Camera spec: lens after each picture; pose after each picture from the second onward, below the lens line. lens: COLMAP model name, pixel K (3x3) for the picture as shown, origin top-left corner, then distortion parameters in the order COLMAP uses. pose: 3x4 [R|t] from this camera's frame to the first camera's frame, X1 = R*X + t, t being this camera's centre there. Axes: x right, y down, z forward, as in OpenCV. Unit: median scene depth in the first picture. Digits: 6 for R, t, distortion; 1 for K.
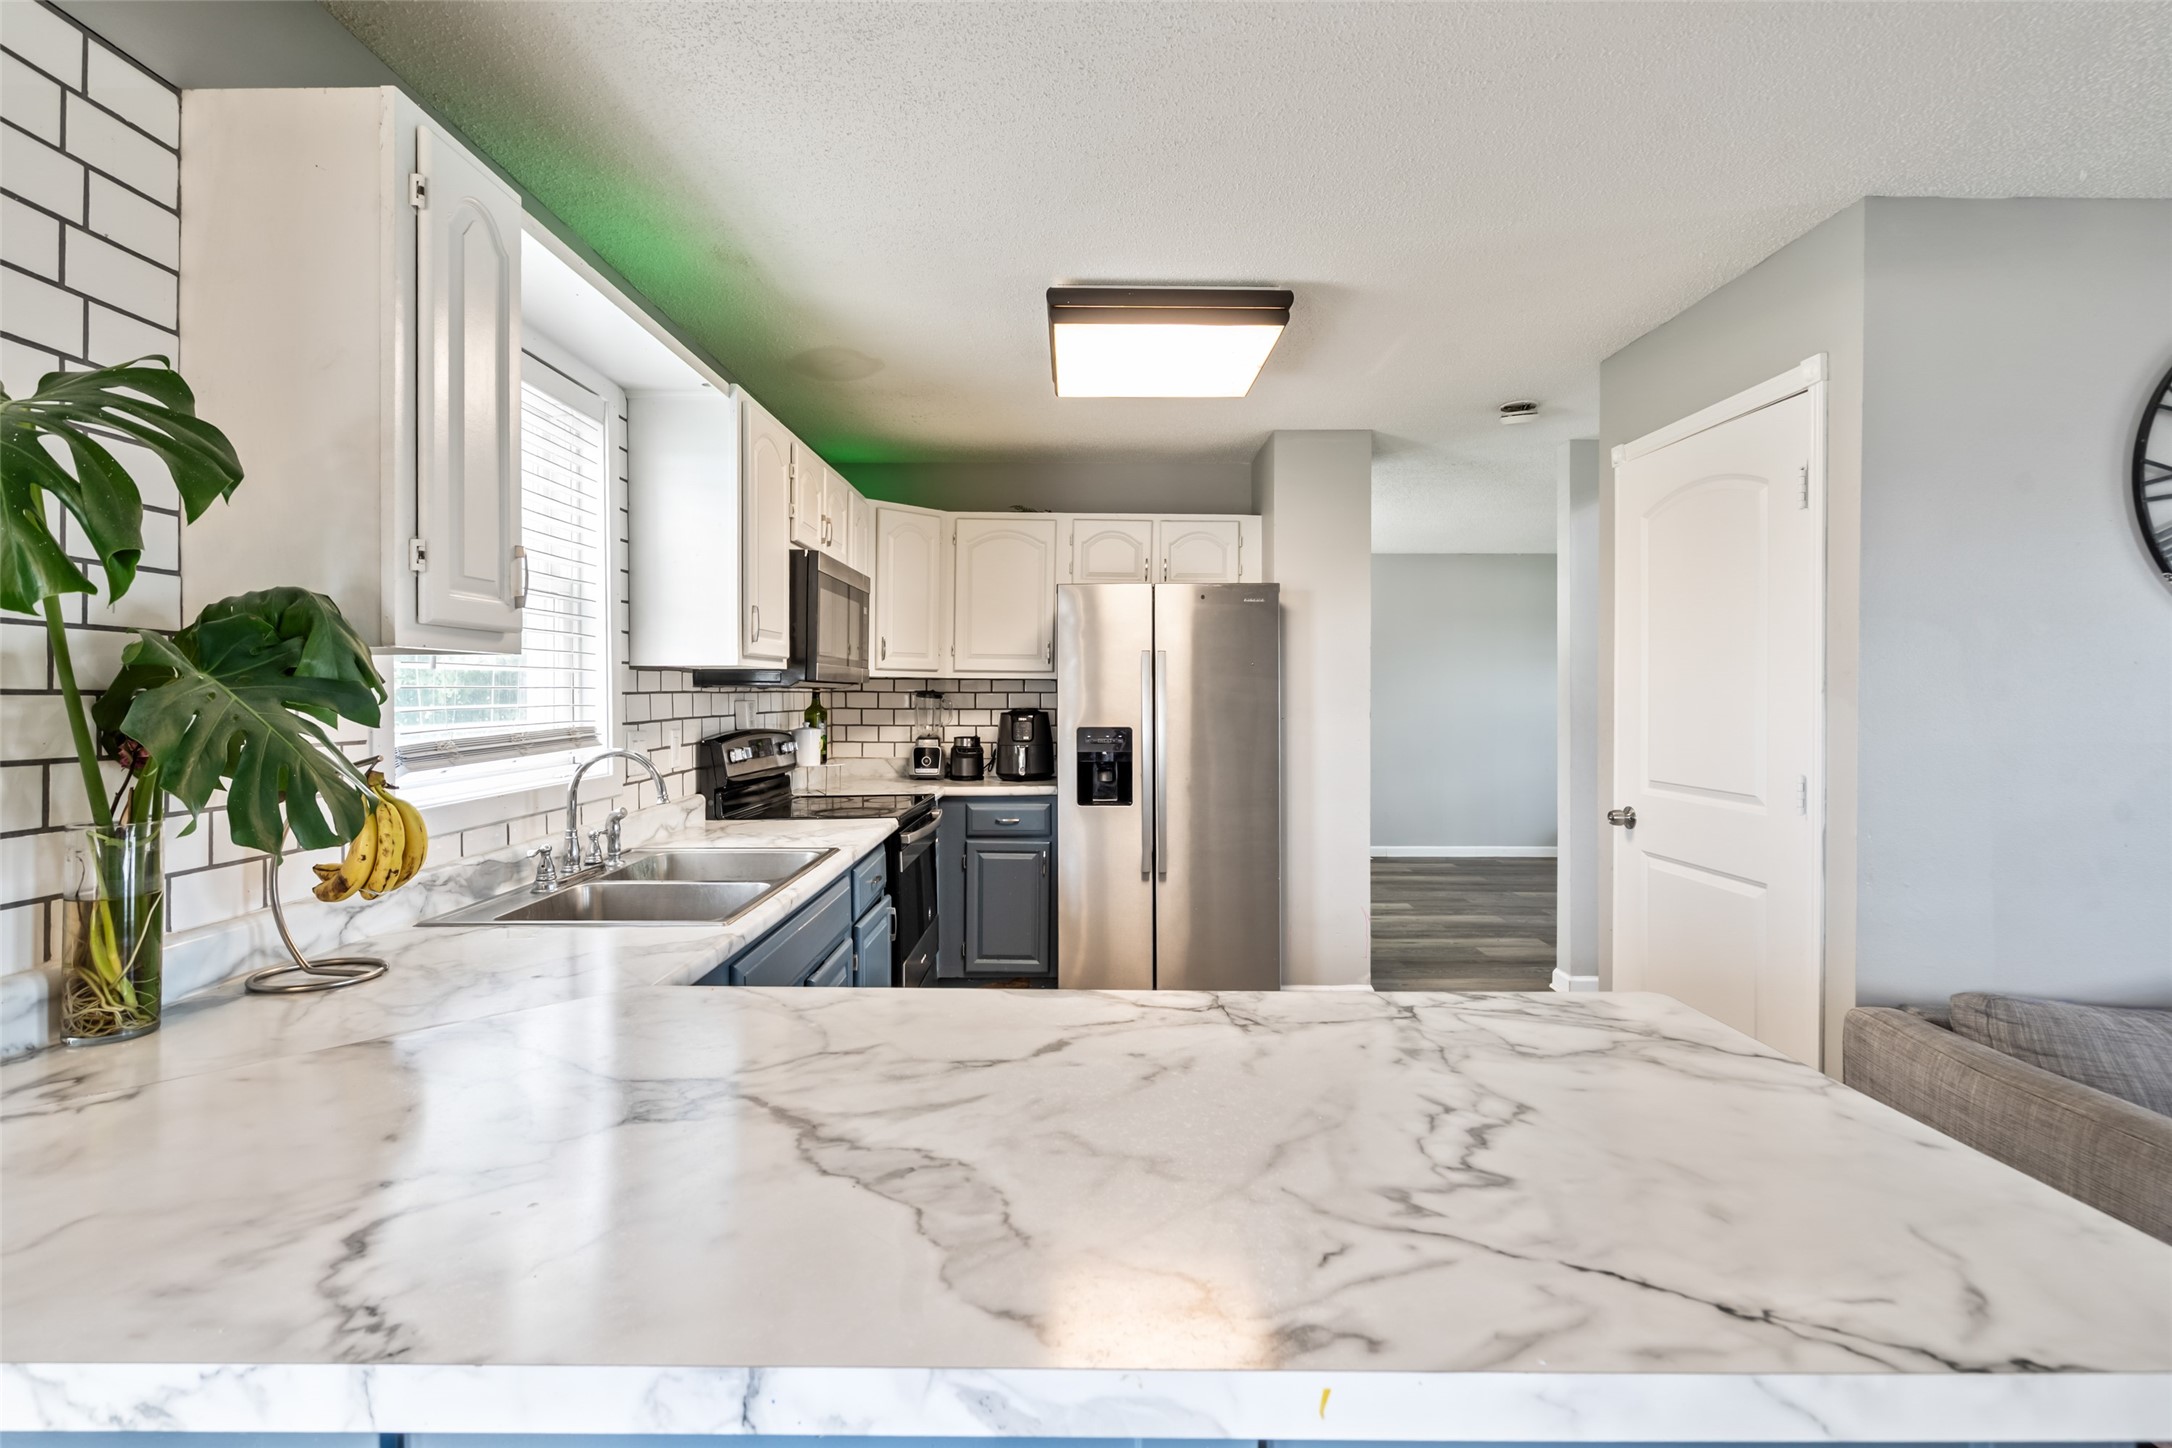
lens RADIAL K [[1024.6, 0, 1076.0], [0, 1024.6, 700.5], [0, 0, 1]] dist [-0.000552, 0.000390]
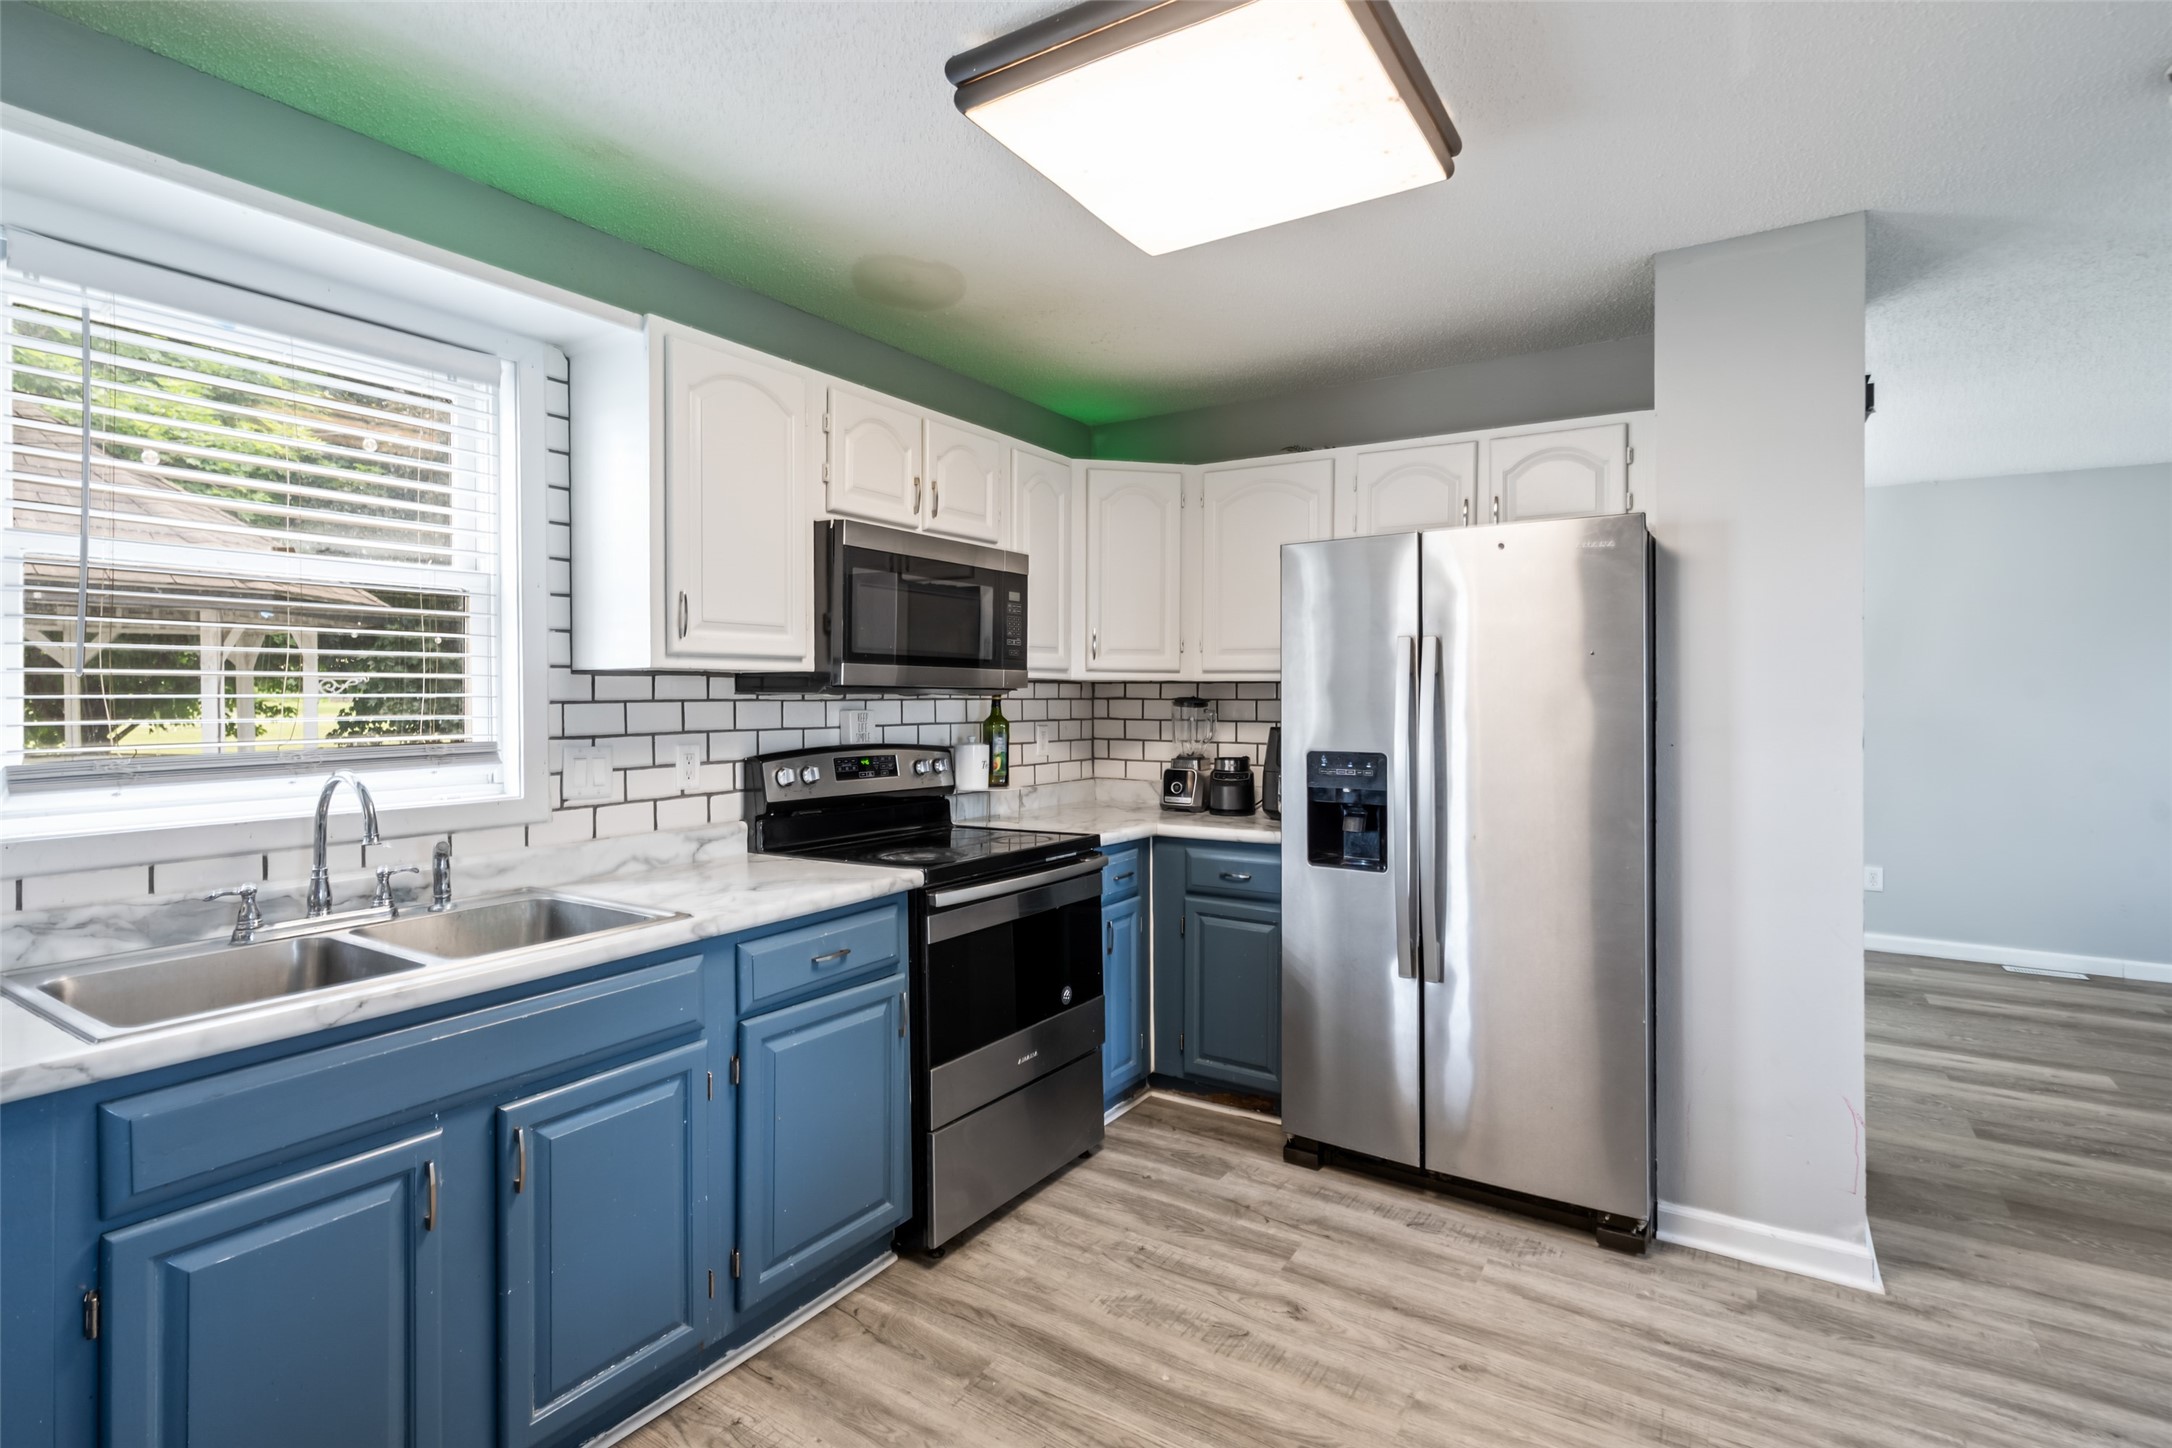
lens RADIAL K [[1024.6, 0, 1076.0], [0, 1024.6, 700.5], [0, 0, 1]] dist [-0.000552, 0.000390]
pose [[0.833266, 0.000884, -0.552872, 0.240546], [-0.003902, 0.999983, -0.004282, -0.003835], [0.552858, 0.005726, 0.833255, 0.329356]]
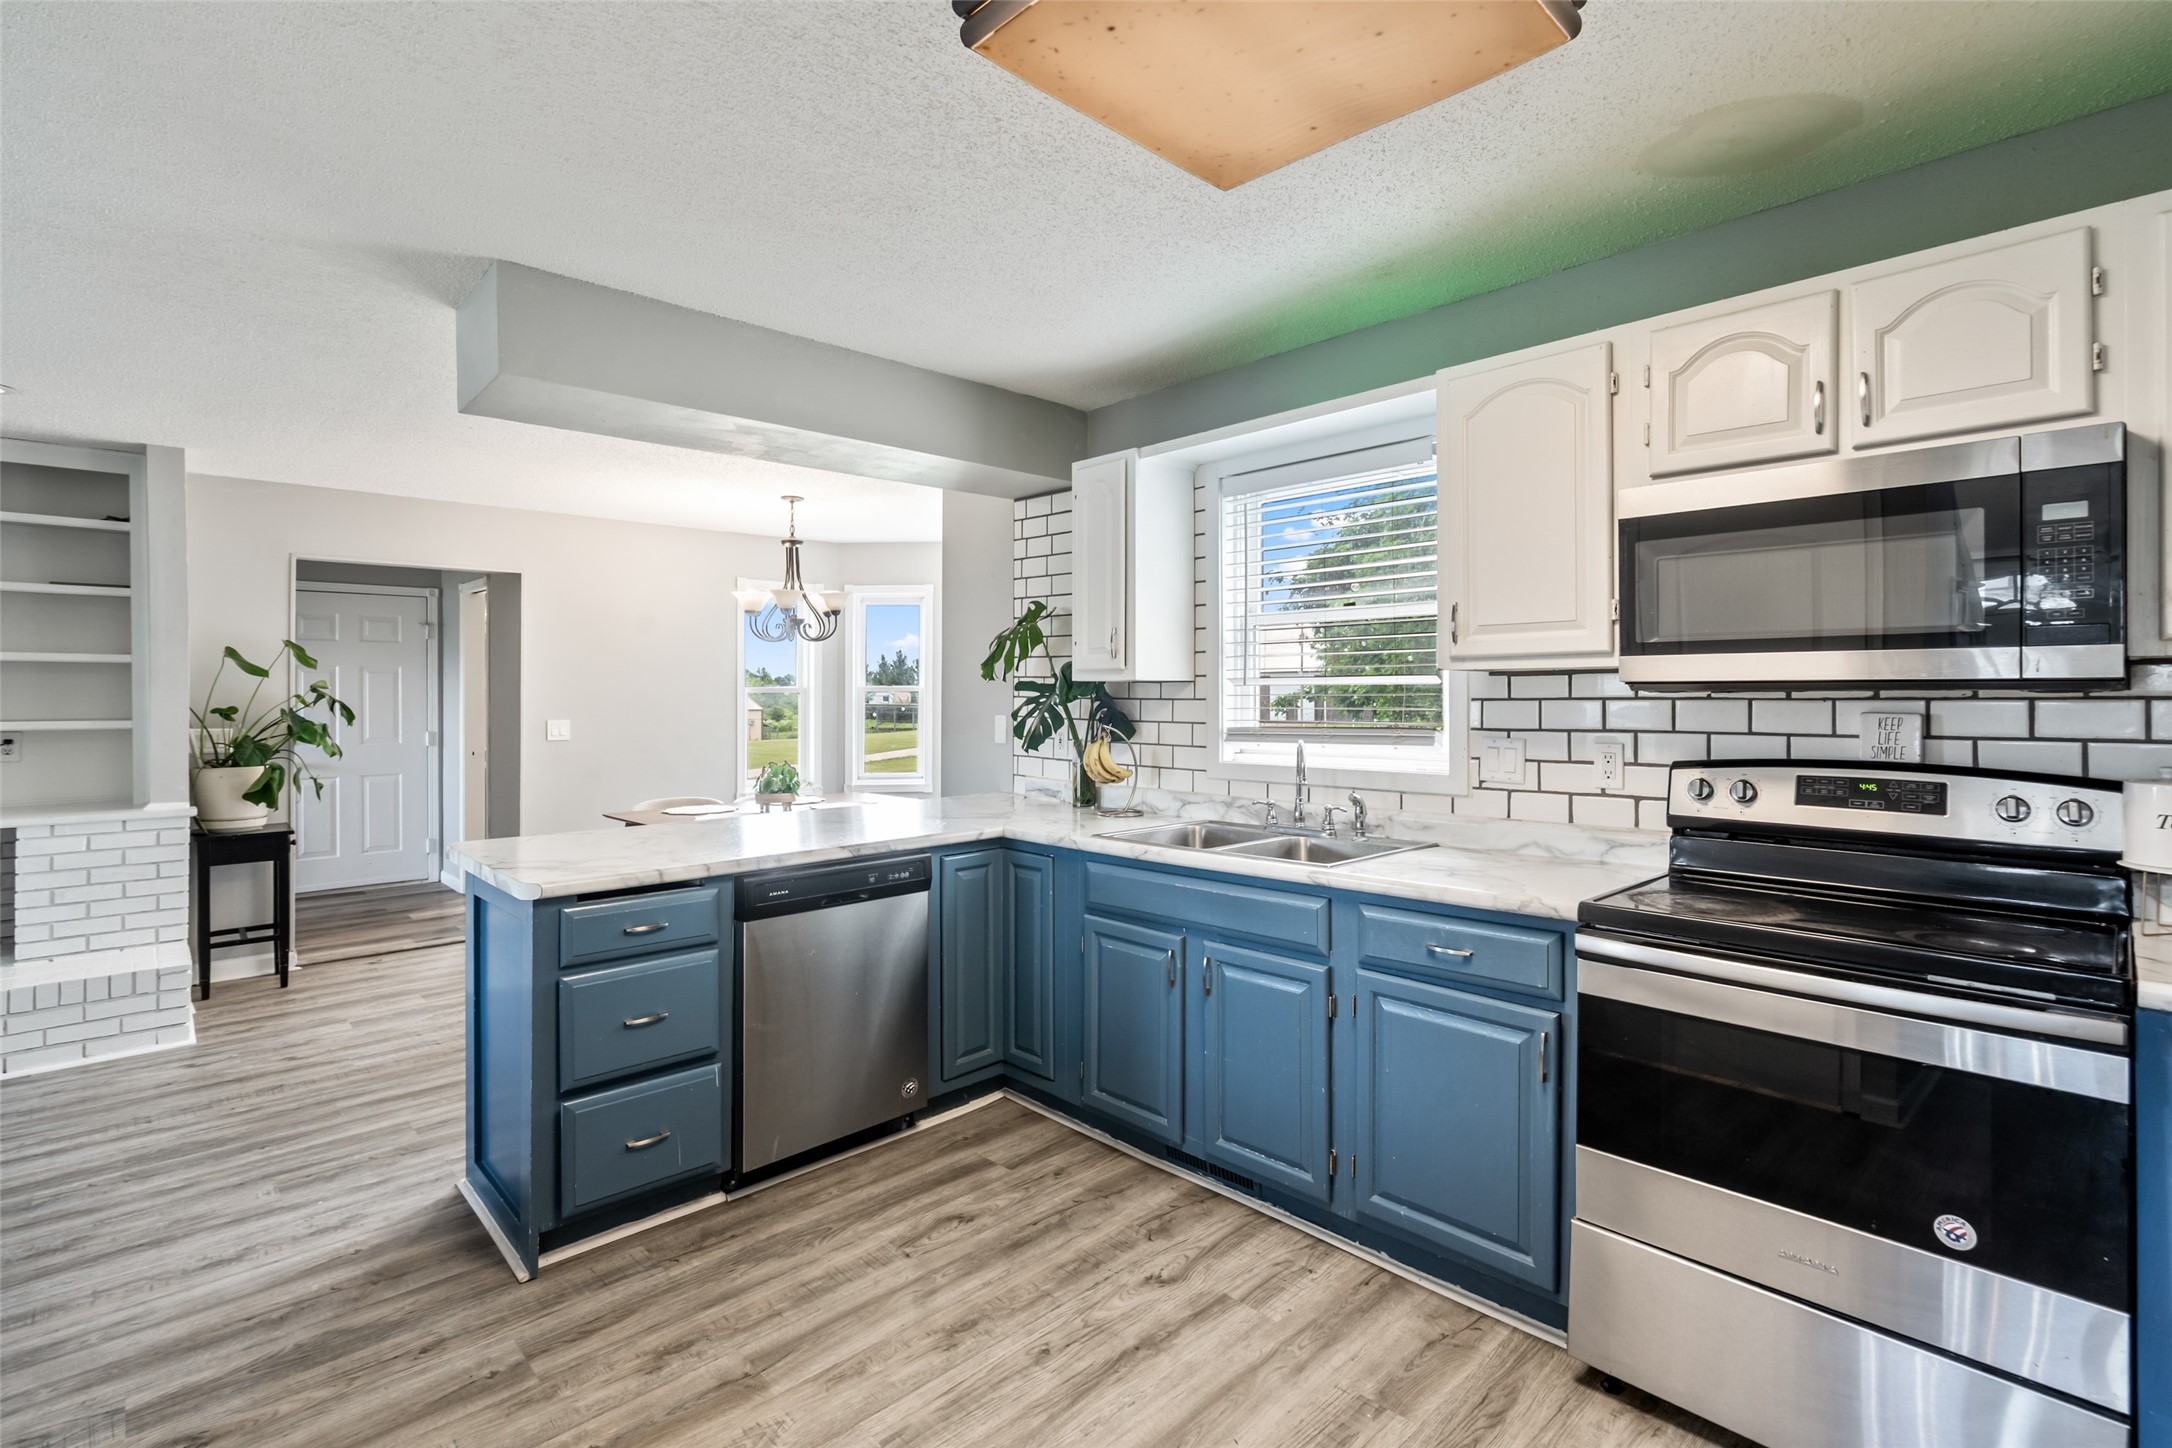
lens RADIAL K [[1007.8, 0, 1079.2], [0, 1007.8, 696.3], [0, 0, 1]] dist [-0.004133, -0.000261]
pose [[-0.717137, 0.002238, -0.696928, 0.342114], [-0.003622, 0.999969, 0.006938, -0.009779], [0.696922, 0.007500, -0.717107, 0.900320]]
